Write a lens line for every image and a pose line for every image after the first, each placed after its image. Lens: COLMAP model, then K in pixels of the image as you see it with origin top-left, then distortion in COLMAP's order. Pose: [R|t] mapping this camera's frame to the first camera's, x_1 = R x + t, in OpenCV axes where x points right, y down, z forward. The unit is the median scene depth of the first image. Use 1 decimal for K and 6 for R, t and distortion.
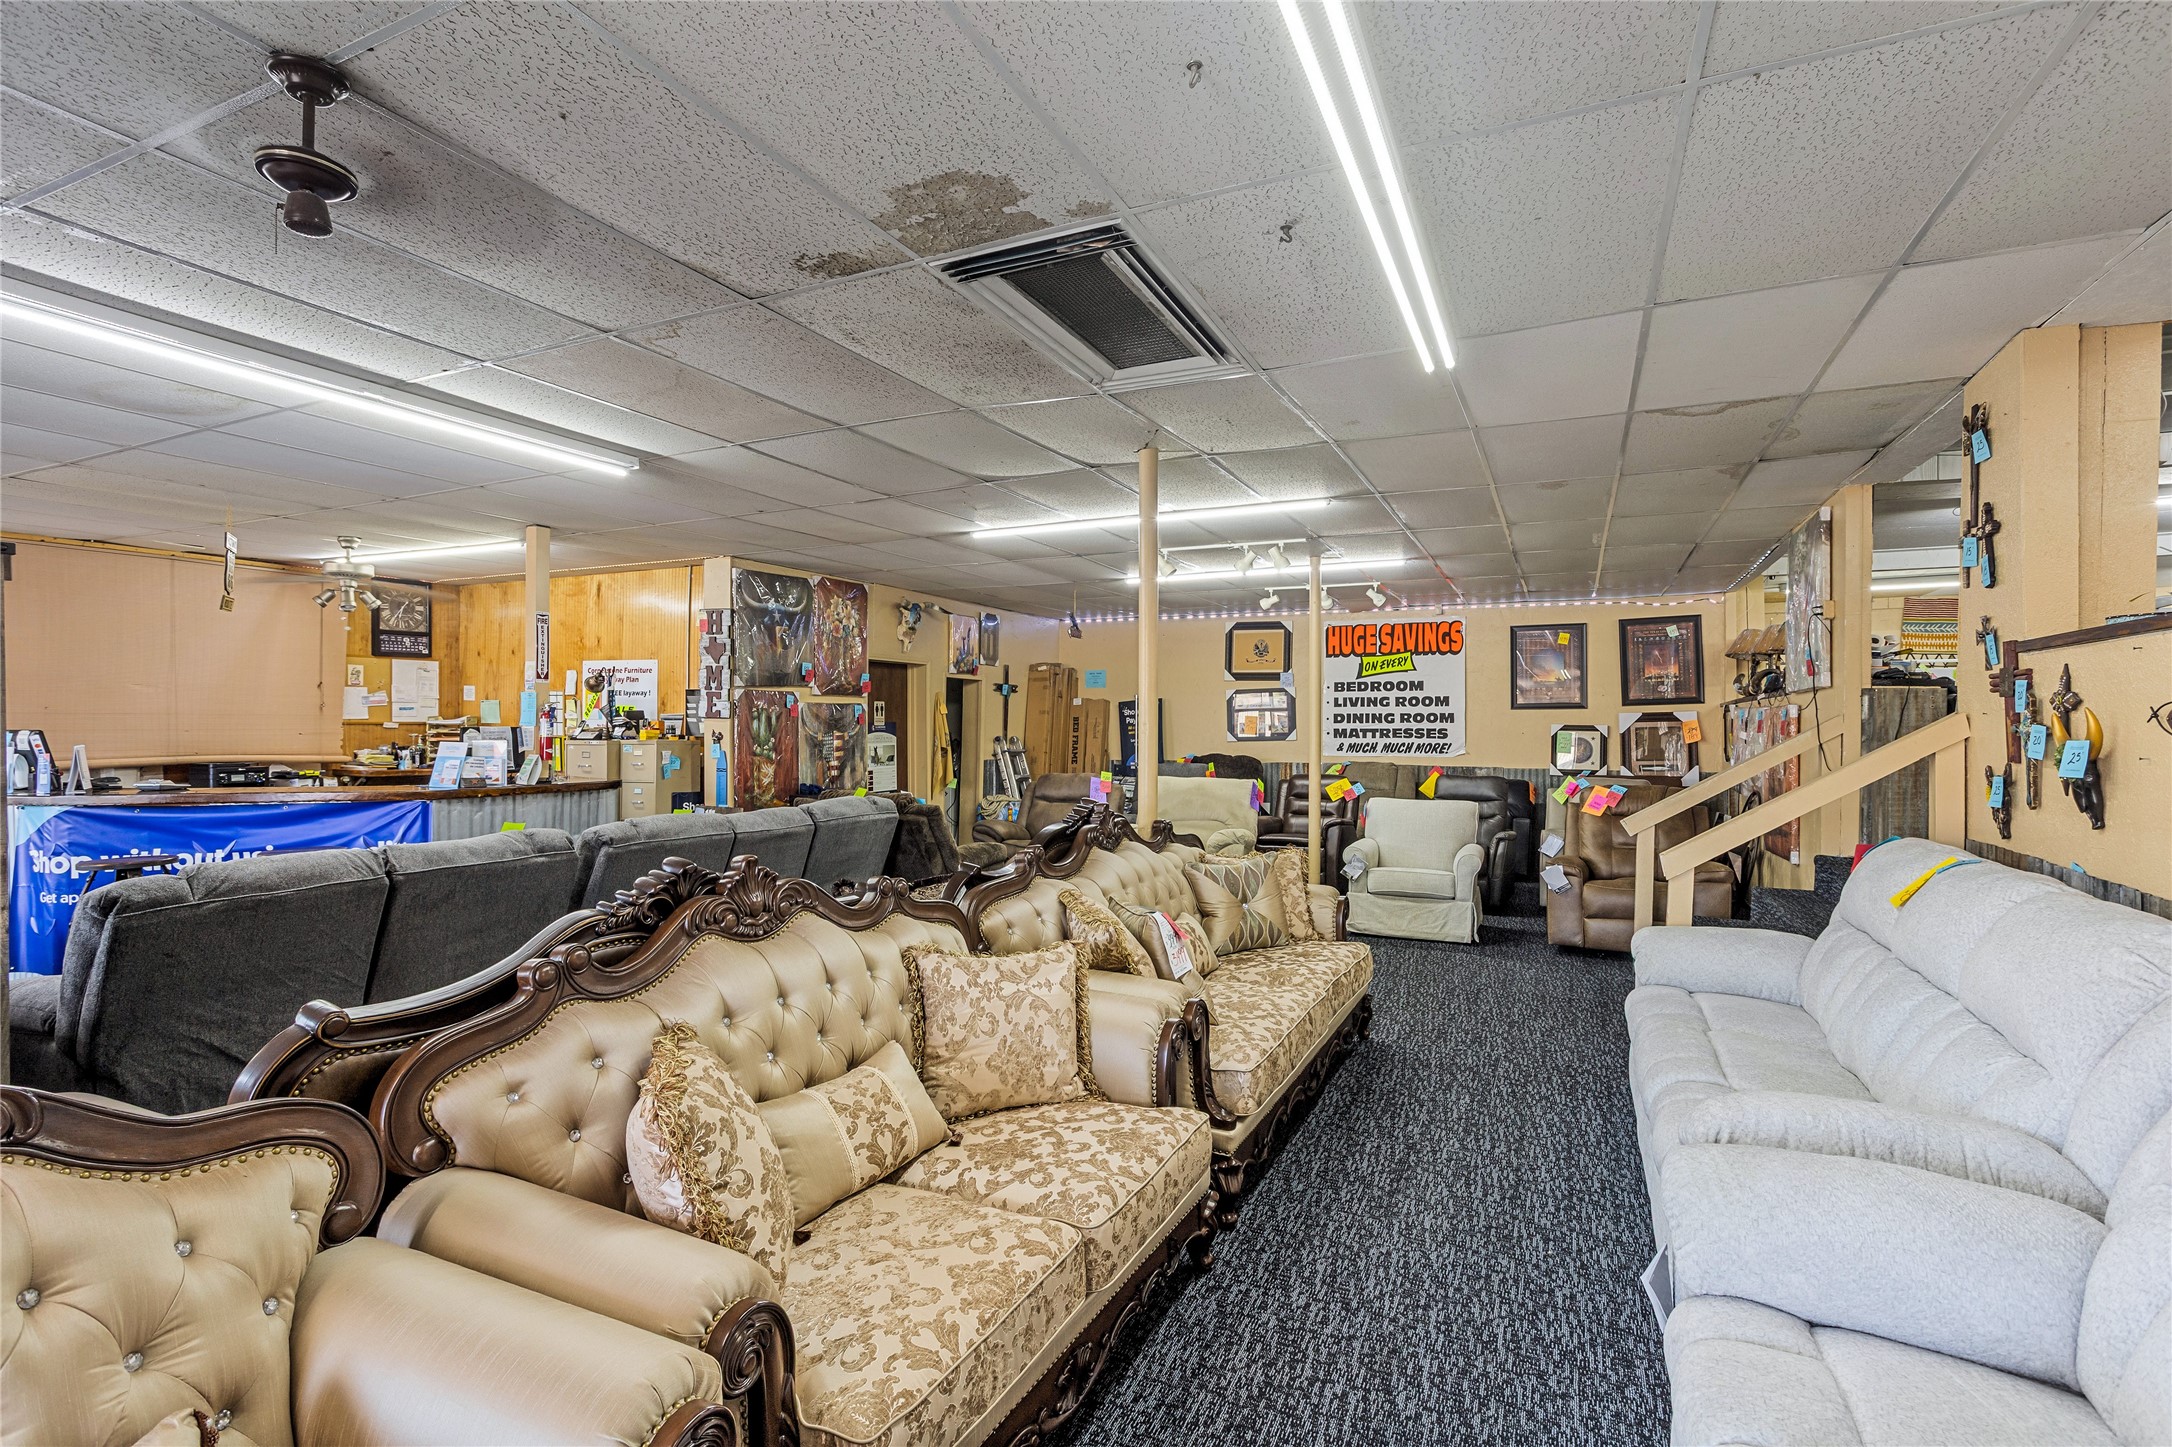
lens RADIAL K [[1035.0, 0, 1057.8], [0, 1035.0, 722.2], [0, 0, 1]] dist [-0.048591, 0.036552]
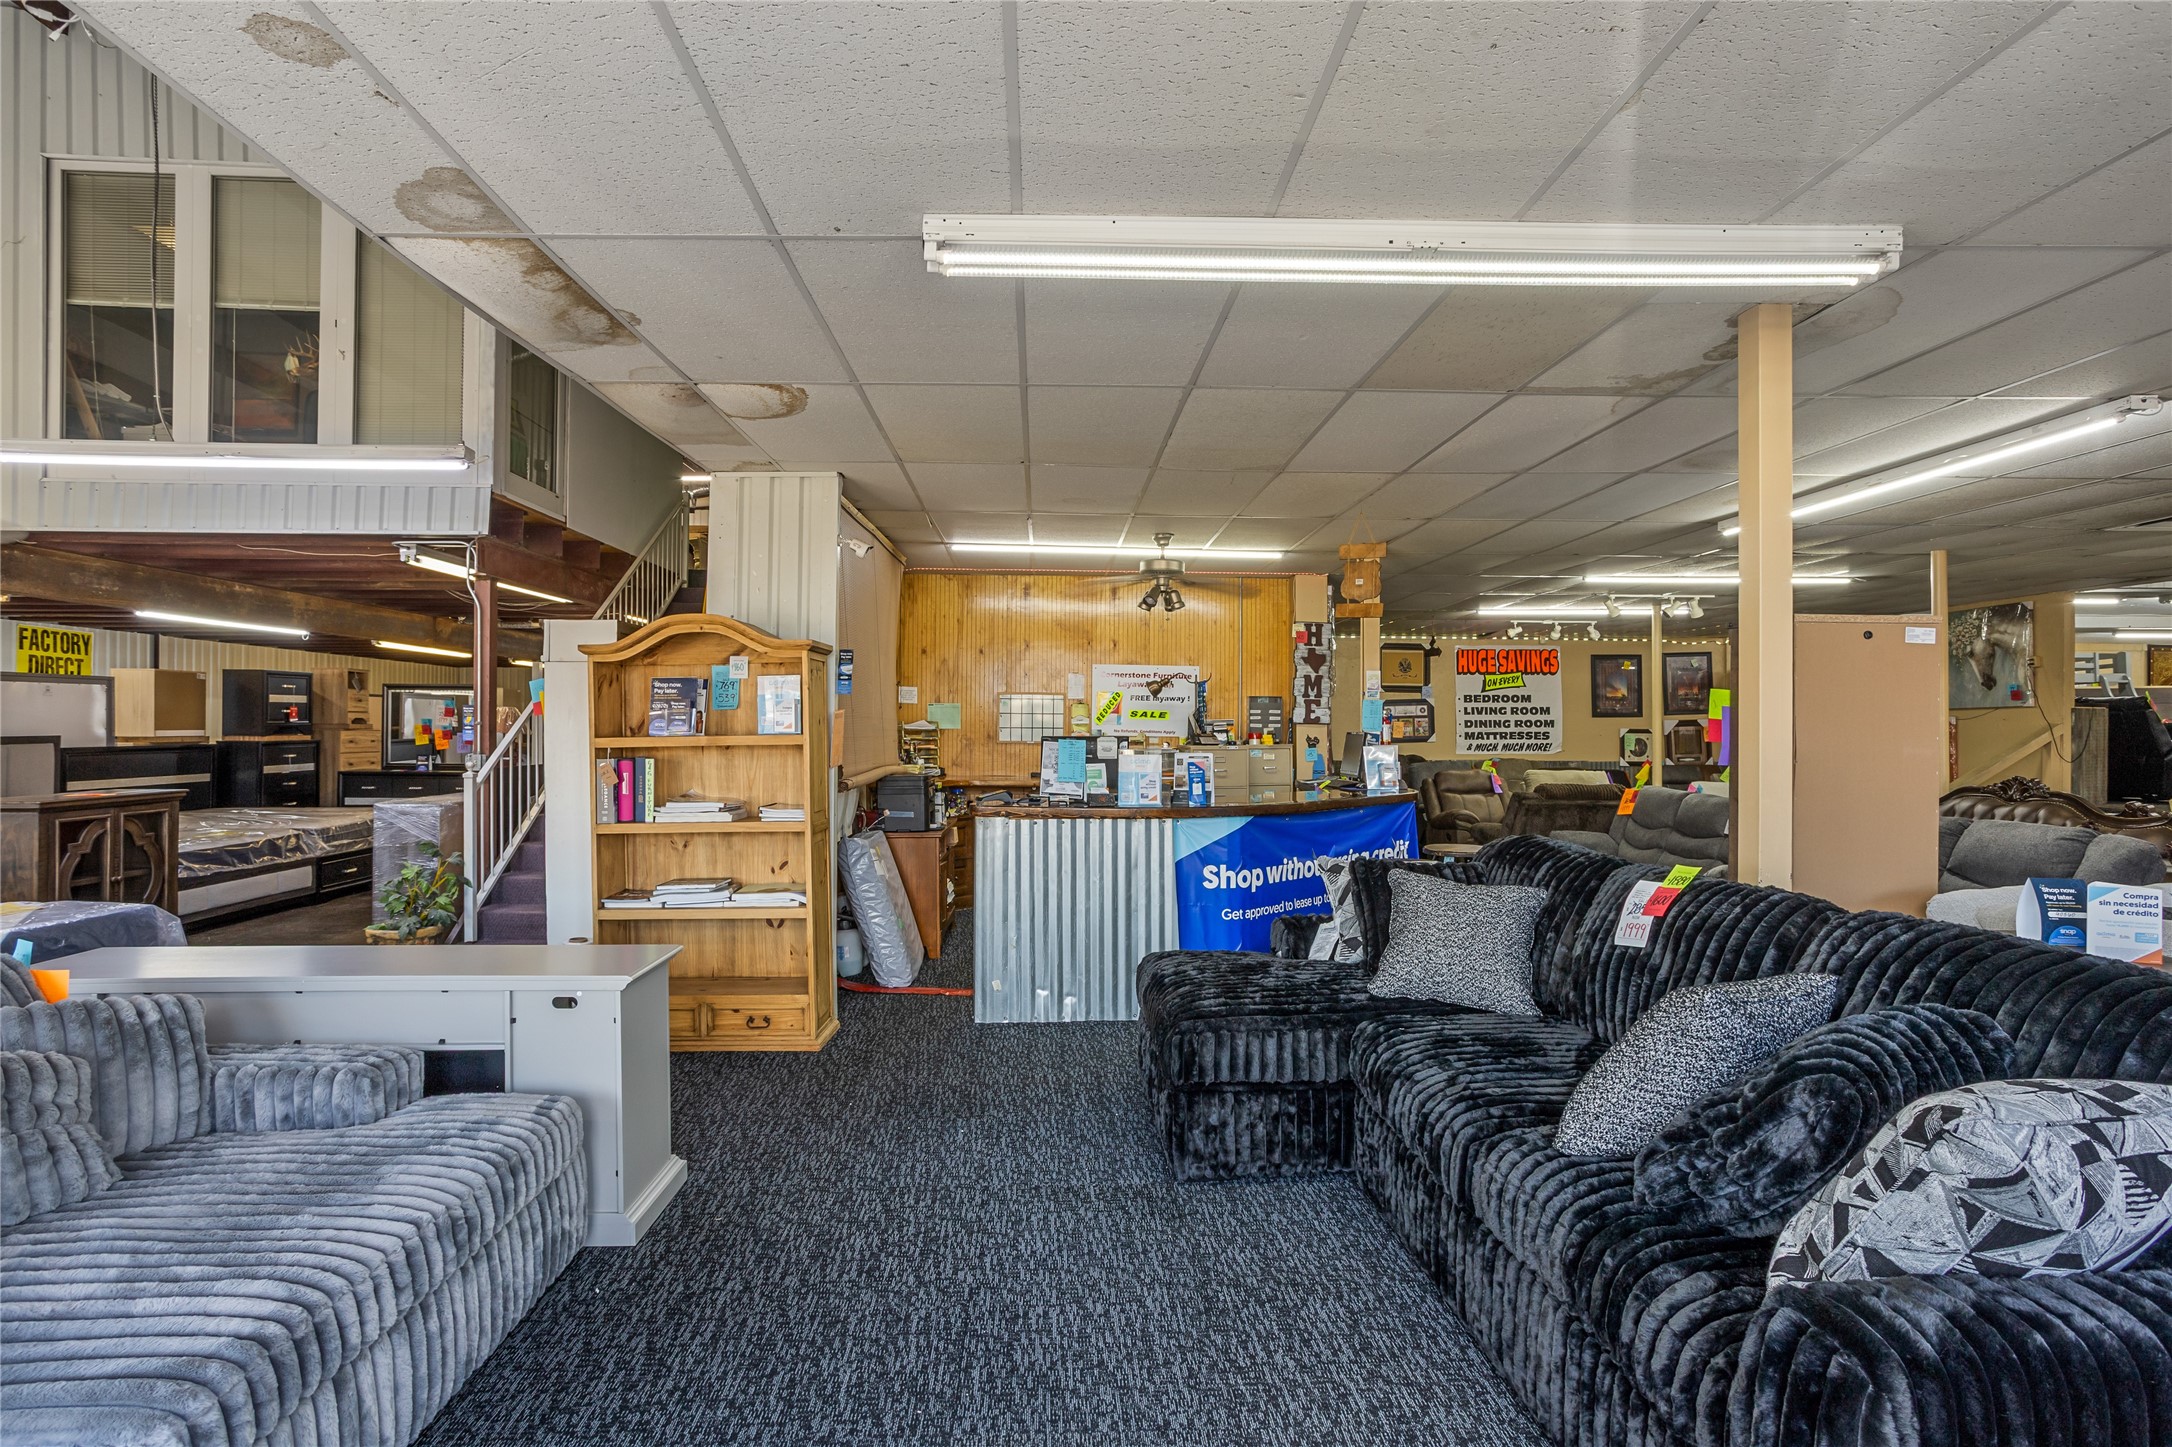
lens RADIAL K [[1047.7, 0, 1087.3], [0, 1047.7, 720.9], [0, 0, 1]] dist [-0.048117, 0.031152]
pose [[0.885377, 0.002154, 0.464868, -0.739815], [0.000026, 0.999989, -0.004683, -0.001493], [-0.464873, 0.004158, 0.885368, 0.104458]]
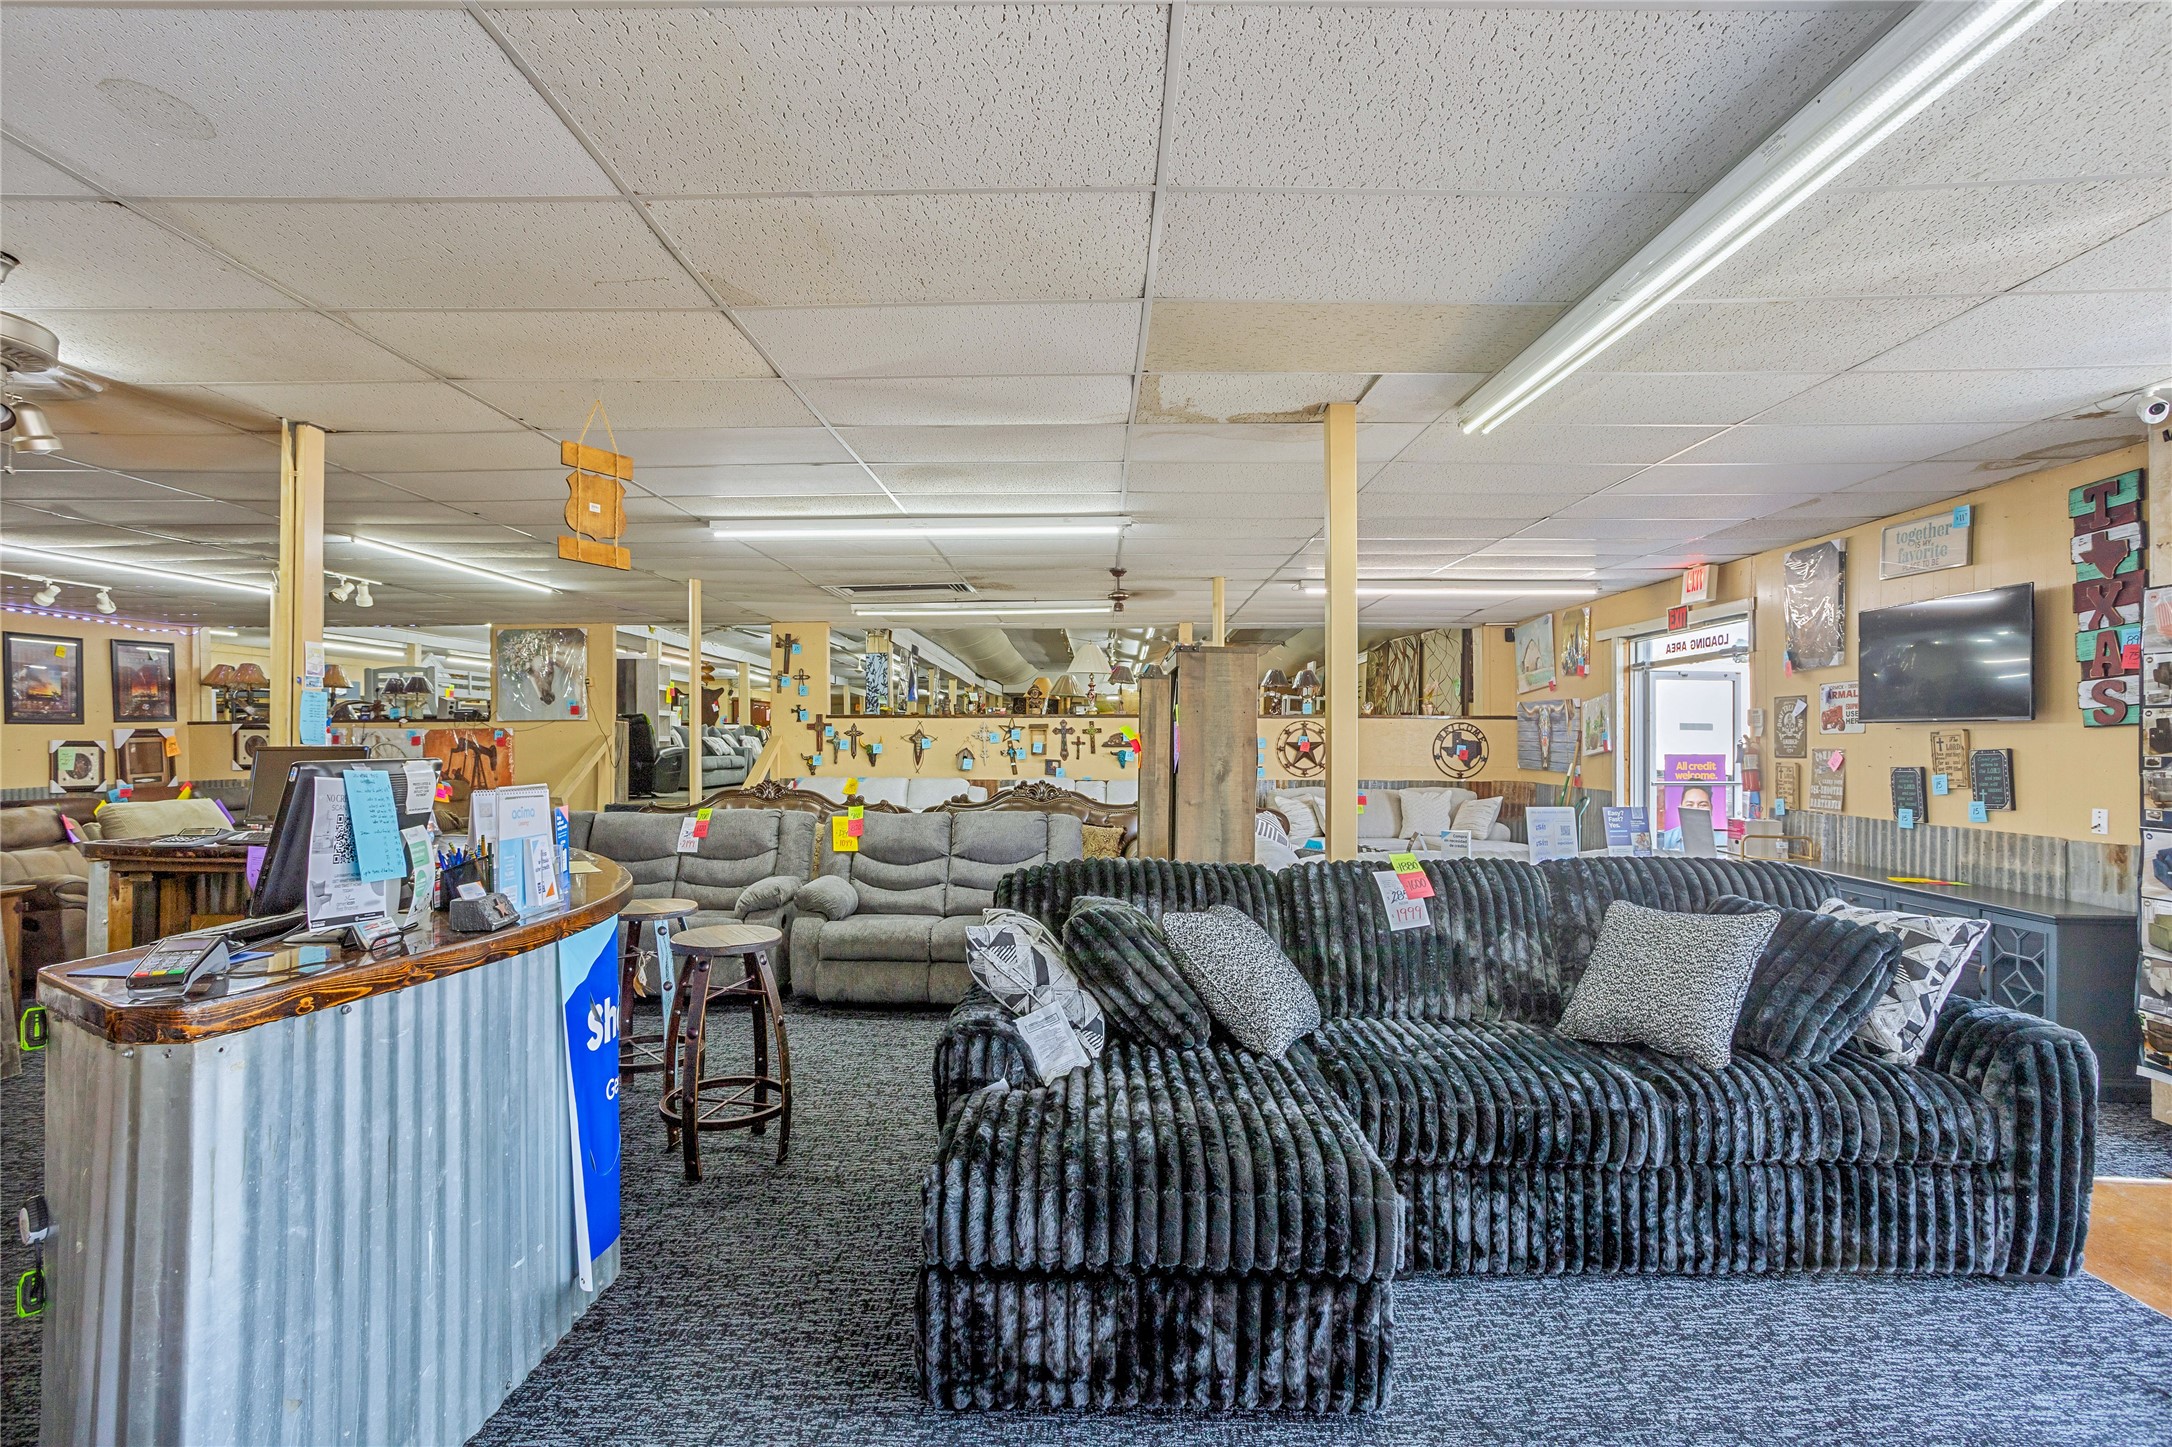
lens RADIAL K [[1047.7, 0, 1087.3], [0, 1047.7, 720.9], [0, 0, 1]] dist [-0.048117, 0.031152]
pose [[-0.396112, 0.014985, 0.918080, -0.738858], [-0.001339, 0.999856, -0.016898, -0.000816], [-0.918201, -0.007923, -0.396035, 0.466067]]
